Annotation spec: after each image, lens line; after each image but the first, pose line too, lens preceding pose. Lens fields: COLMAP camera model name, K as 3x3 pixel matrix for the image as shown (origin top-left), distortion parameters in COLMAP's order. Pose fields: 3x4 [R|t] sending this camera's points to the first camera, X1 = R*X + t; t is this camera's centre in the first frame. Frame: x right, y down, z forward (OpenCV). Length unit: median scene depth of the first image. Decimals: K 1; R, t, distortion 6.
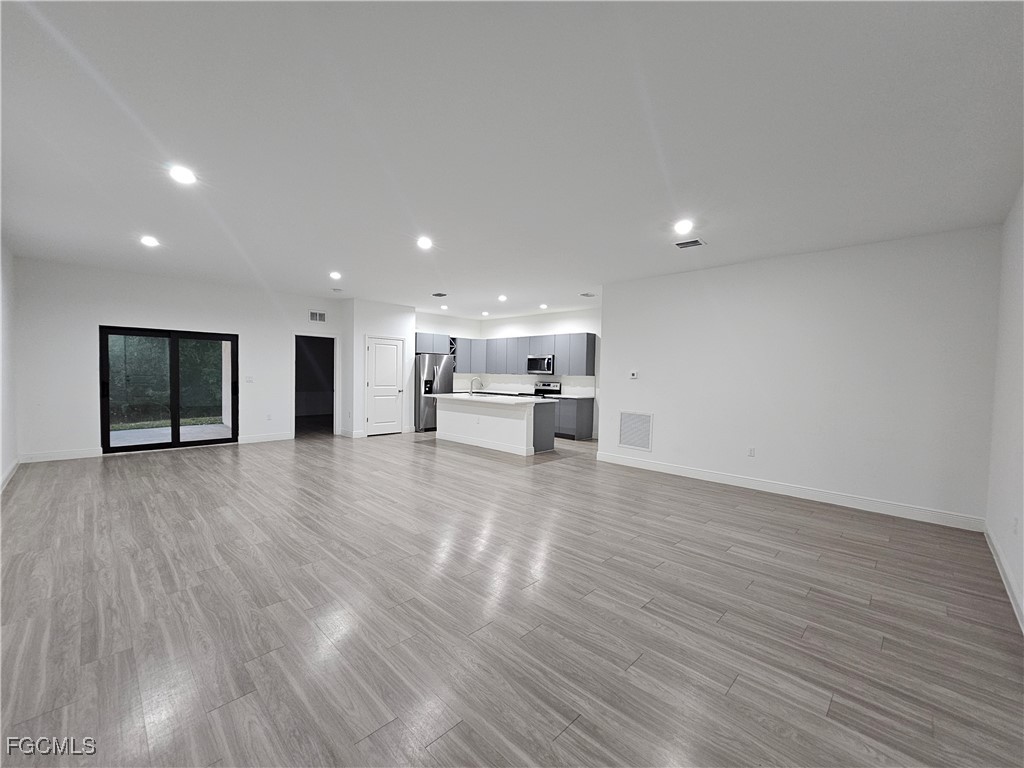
lens RADIAL K [[420.5, 0, 514.4], [0, 420.5, 390.3], [0, 0, 1]] dist [-0.005538, 0.001578]
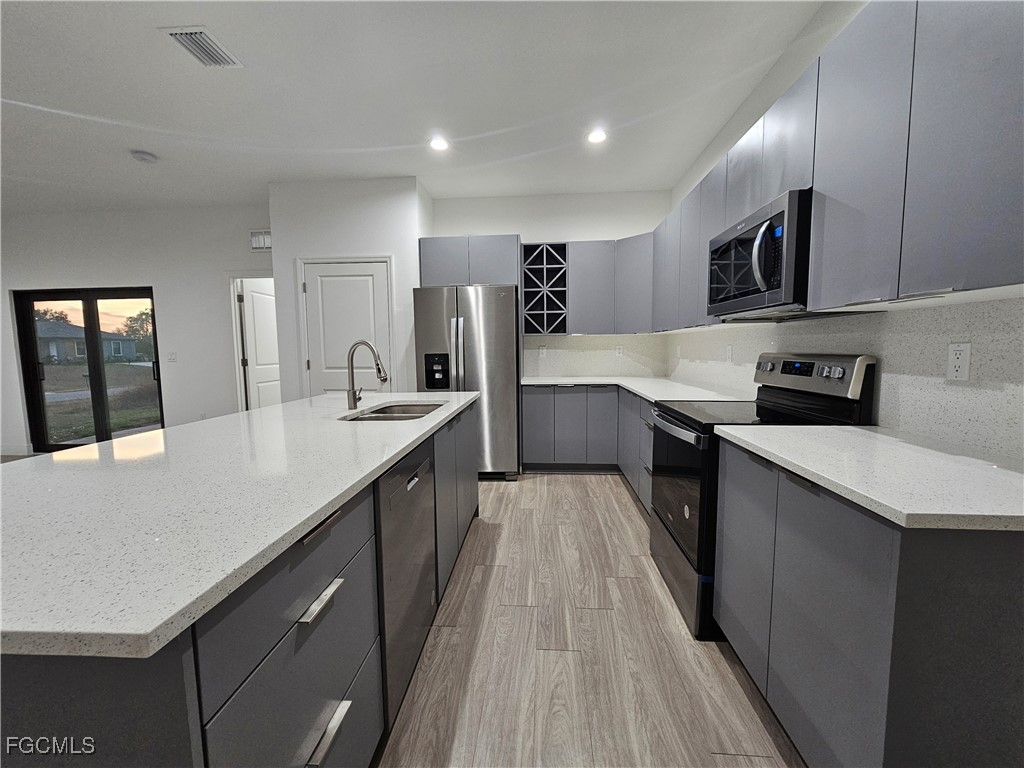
lens RADIAL K [[420.5, 0, 513.3], [0, 420.5, 388.8], [0, 0, 1]] dist [-0.005538, 0.001578]
pose [[0.642693, 0.046819, -0.764692, 0.154169], [-0.007169, 0.998455, 0.055106, -0.014213], [0.766090, -0.029934, 0.642035, 0.828745]]
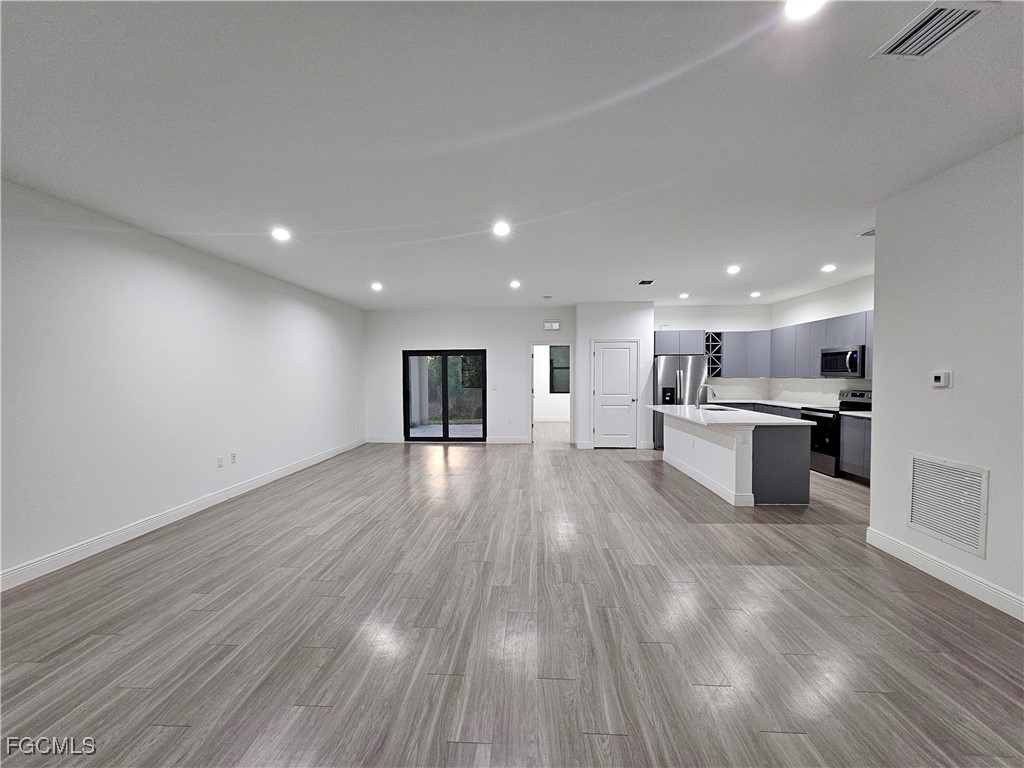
lens RADIAL K [[420.5, 0, 511.0], [0, 420.5, 390.4], [0, 0, 1]] dist [-0.005538, 0.001578]
pose [[0.653742, 0.003798, -0.756708, 0.223882], [-0.011315, 0.999925, -0.004757, -0.011827], [0.756633, 0.011672, 0.653735, 0.238742]]
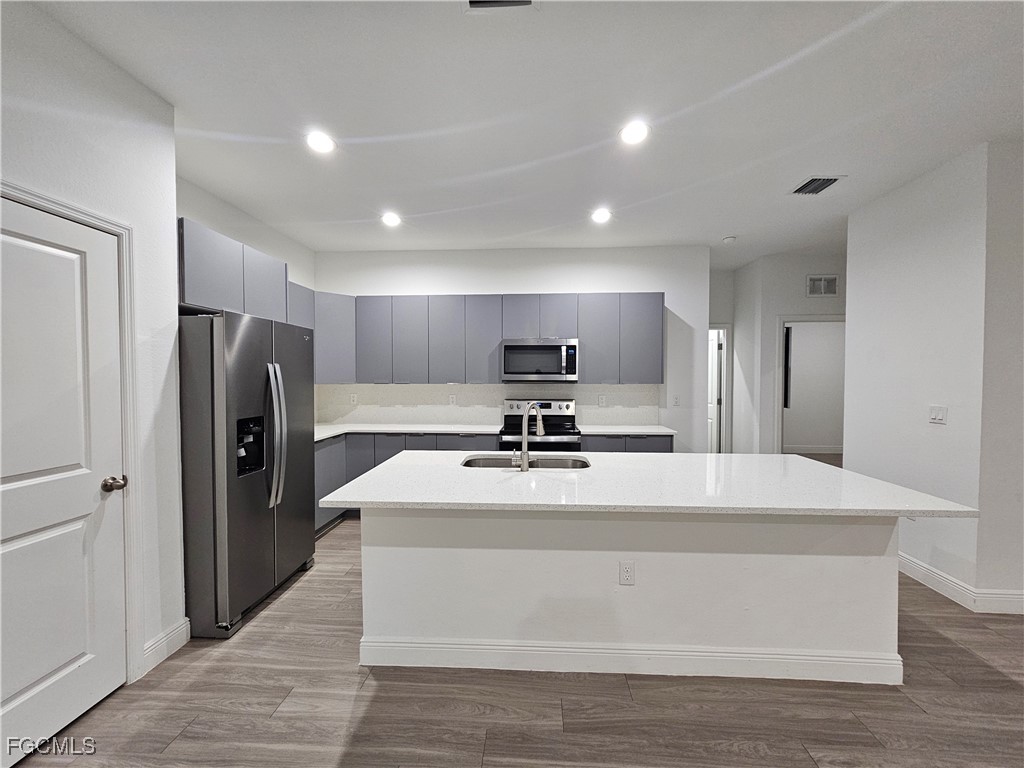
lens RADIAL K [[420.5, 0, 513.6], [0, 420.5, 388.3], [0, 0, 1]] dist [-0.005538, 0.001578]
pose [[0.756303, -0.036173, 0.653221, -0.257823], [0.041050, 0.999127, 0.007800, -0.038910], [-0.652932, 0.020916, 0.757127, 0.729142]]
